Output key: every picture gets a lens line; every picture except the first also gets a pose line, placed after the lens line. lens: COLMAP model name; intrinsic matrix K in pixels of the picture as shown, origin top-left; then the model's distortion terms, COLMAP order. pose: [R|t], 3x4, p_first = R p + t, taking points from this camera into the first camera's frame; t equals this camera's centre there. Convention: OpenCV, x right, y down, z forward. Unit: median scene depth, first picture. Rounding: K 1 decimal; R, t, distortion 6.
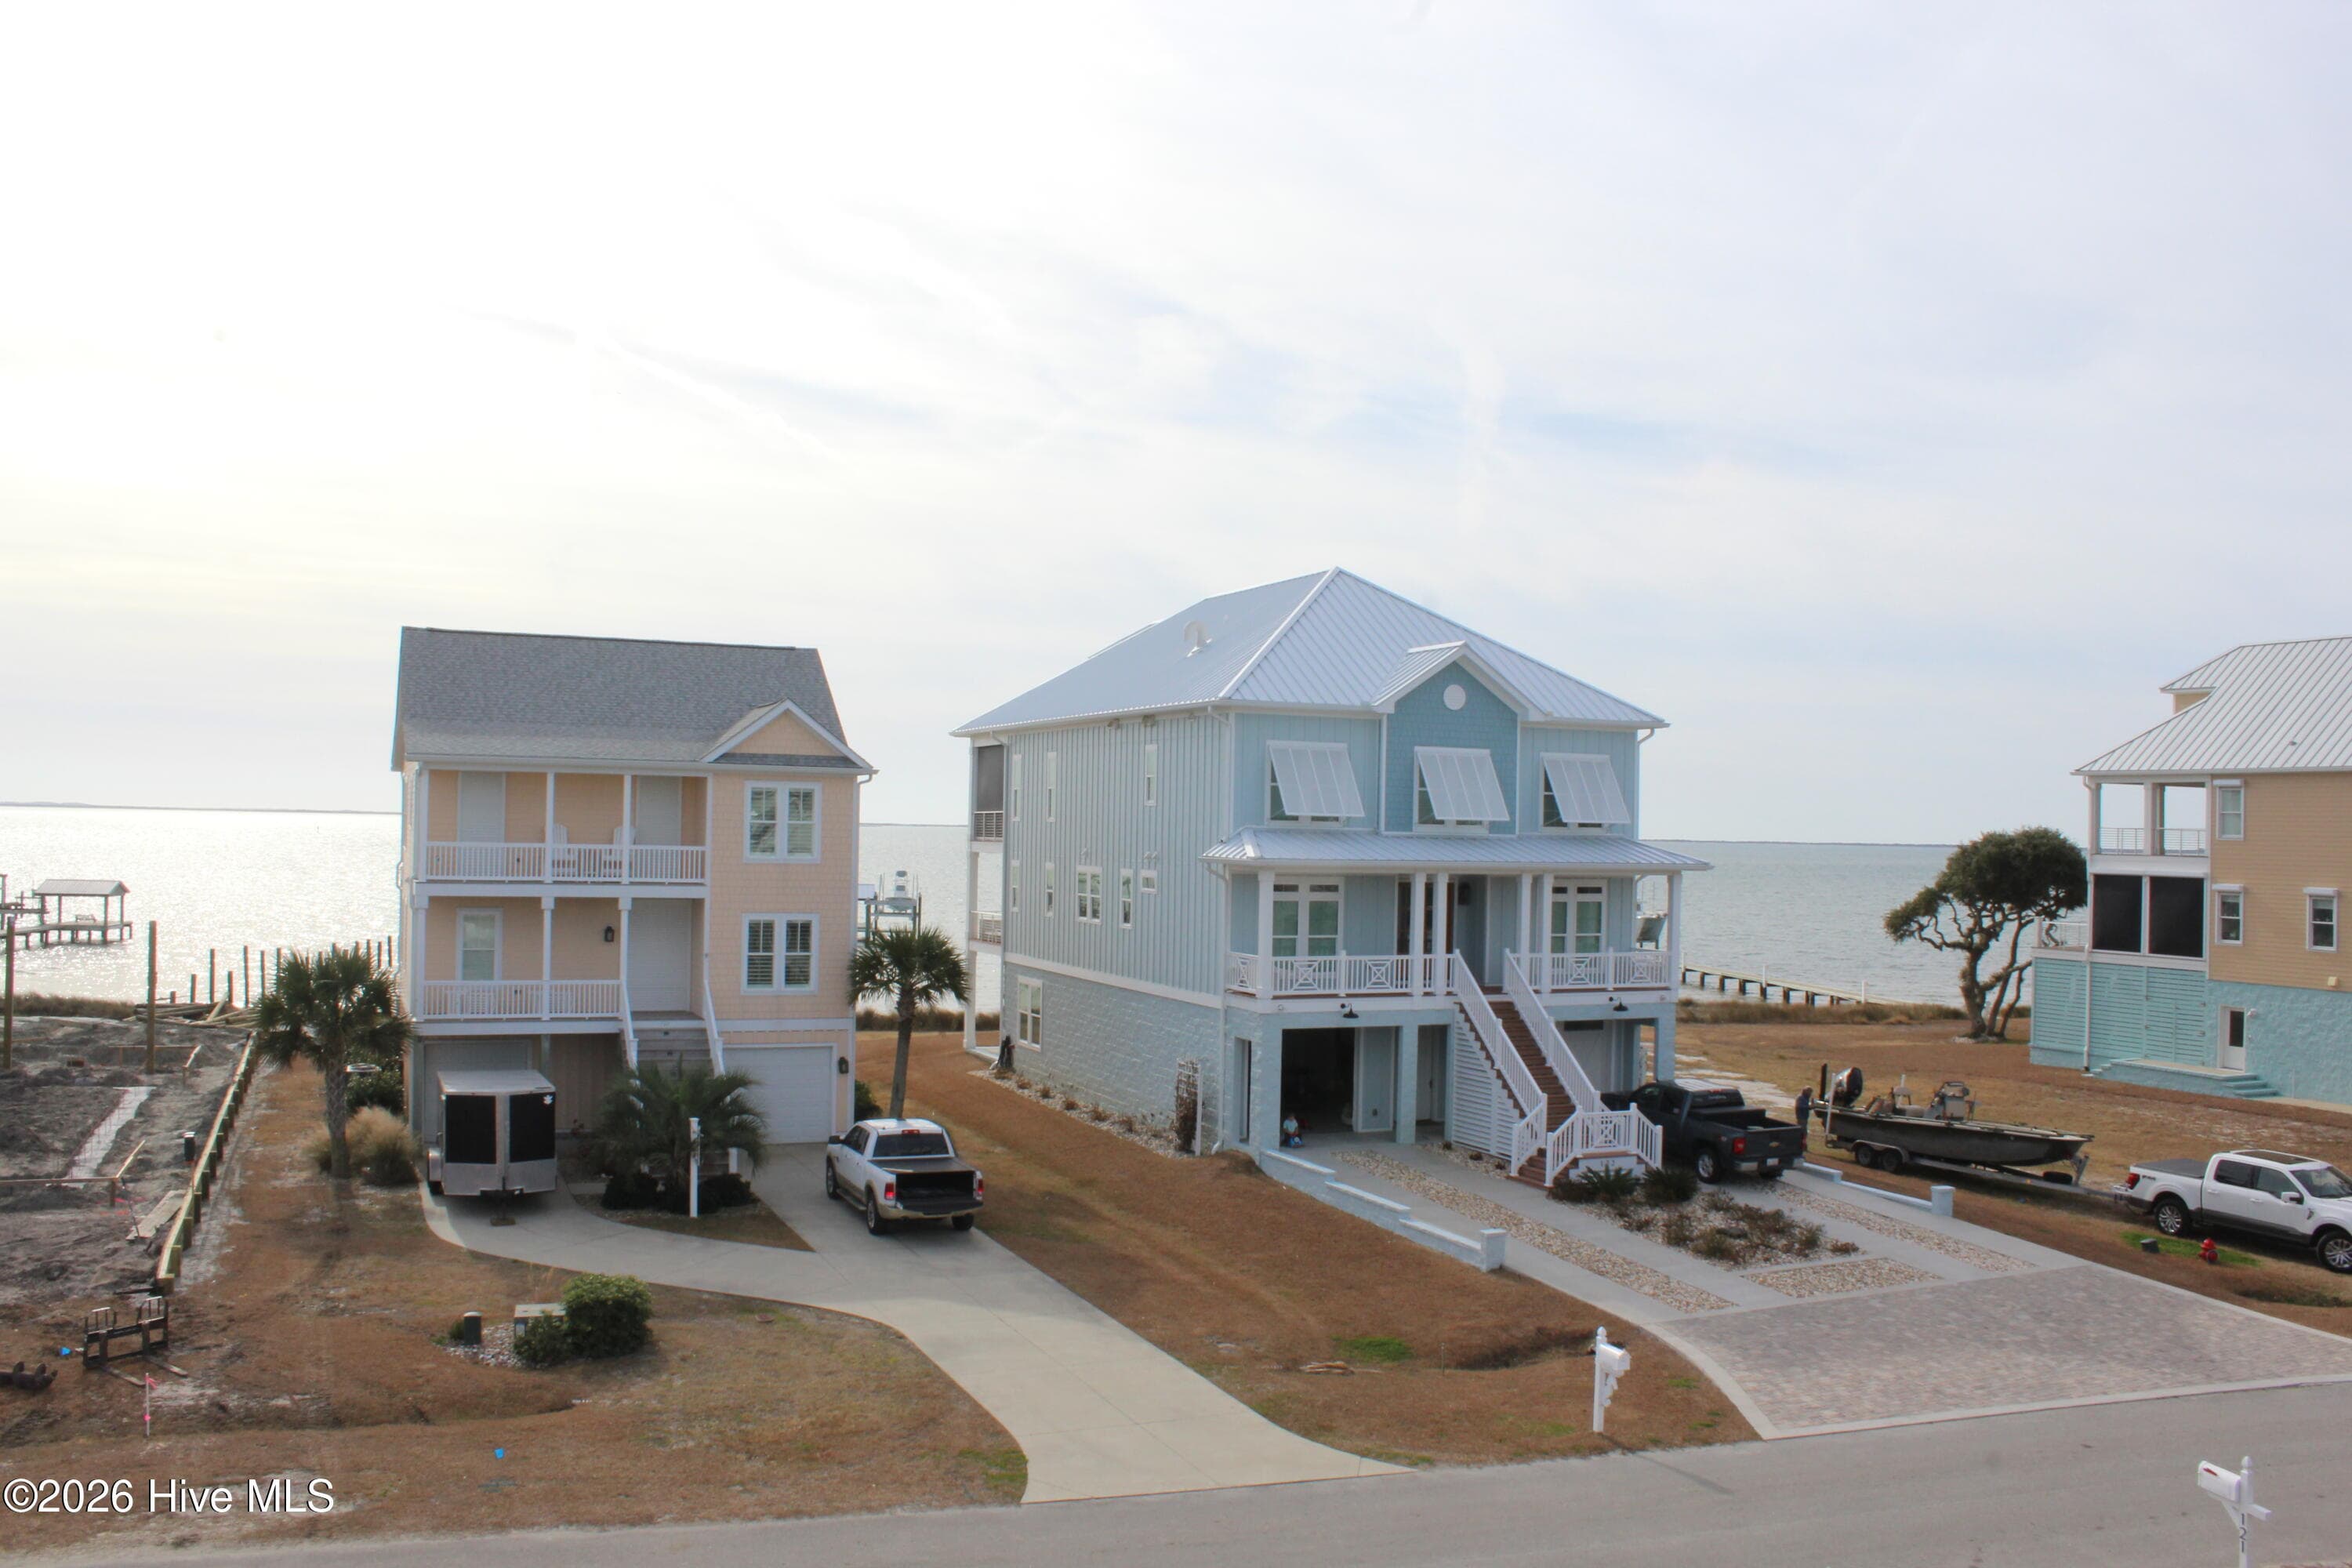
lens RADIAL K [[1940.7, 0, 1176.0], [0, 1940.7, 784.0], [0, 0, 1]] dist [-0.165210, 0.145928]
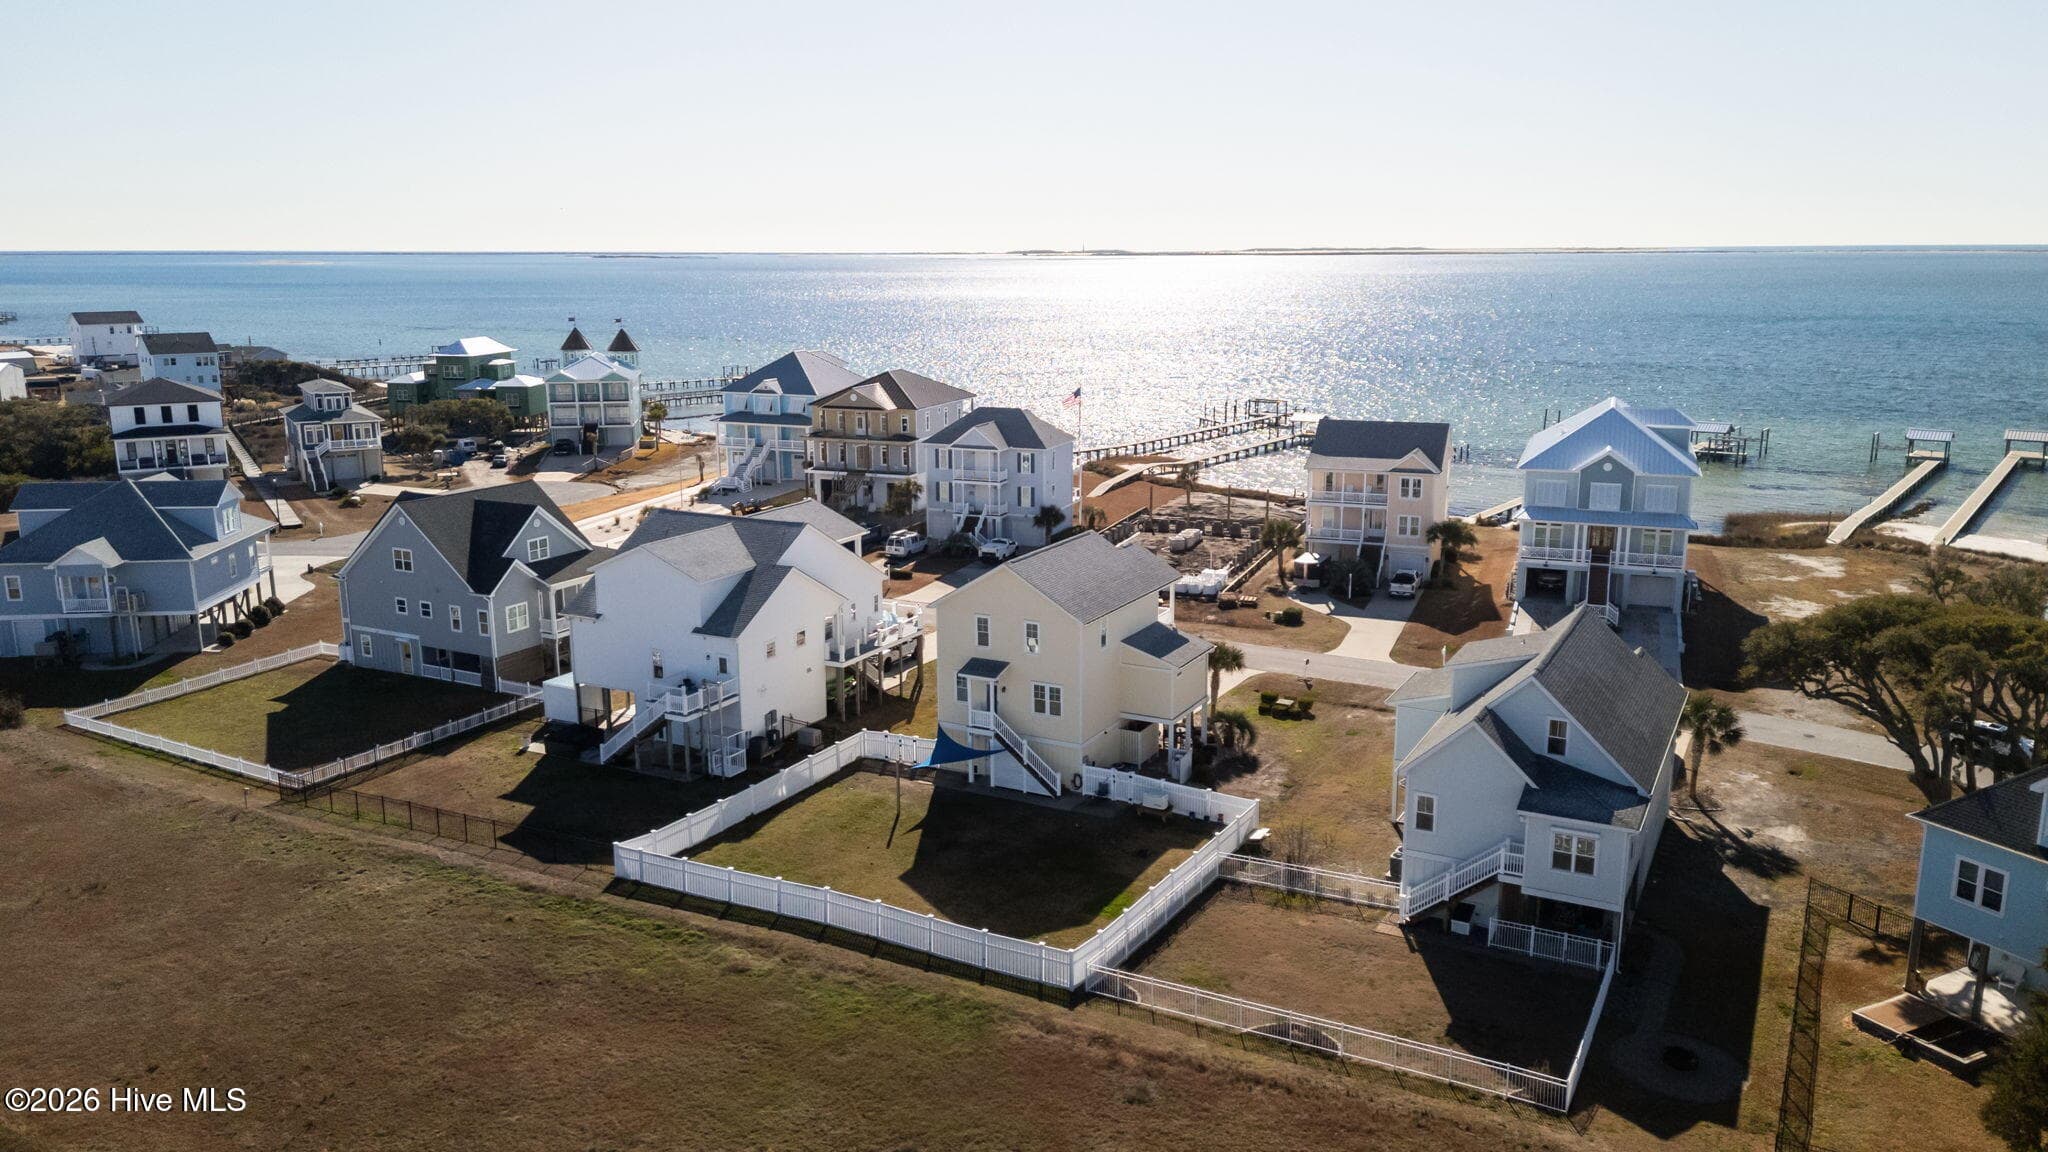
lens RADIAL K [[1469.1, 0, 1031.5], [0, 1469.1, 579.9], [0, 0, 1]] dist [0.063164, -0.059216]
pose [[0.714166, 0.131427, -0.687528, 1.321709], [0.028932, 0.975833, 0.216592, -0.475605], [0.699379, -0.174574, 0.693104, -1.525161]]
